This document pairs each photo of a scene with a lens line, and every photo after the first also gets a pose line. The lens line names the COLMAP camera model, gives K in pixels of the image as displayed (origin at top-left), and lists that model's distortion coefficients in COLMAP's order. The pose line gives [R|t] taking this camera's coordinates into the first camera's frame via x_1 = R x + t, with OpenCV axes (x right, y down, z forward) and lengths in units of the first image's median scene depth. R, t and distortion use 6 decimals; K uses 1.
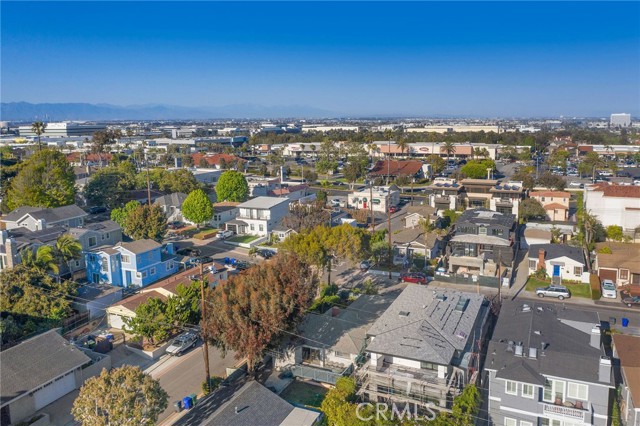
lens RADIAL K [[529.2, 0, 320.0], [0, 529.2, 213.0], [0, 0, 1]] dist [-0.018948, 0.006709]
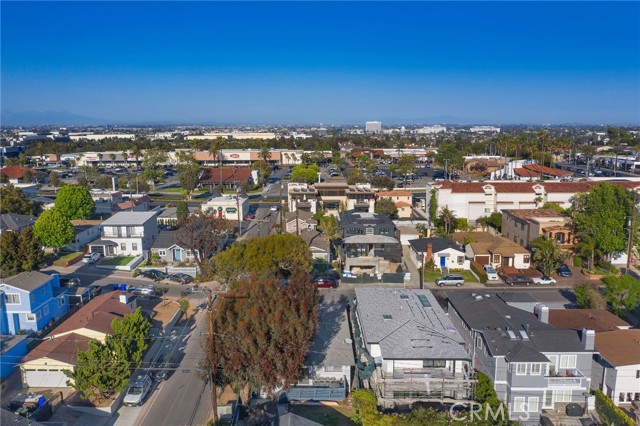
lens RADIAL K [[529.2, 0, 320.0], [0, 529.2, 213.0], [0, 0, 1]] dist [-0.018948, 0.006709]
pose [[0.917172, -0.062122, 0.393620, -0.181894], [0.067362, 0.997728, 0.000504, -0.008496], [-0.392757, 0.026053, 0.919273, 0.063496]]
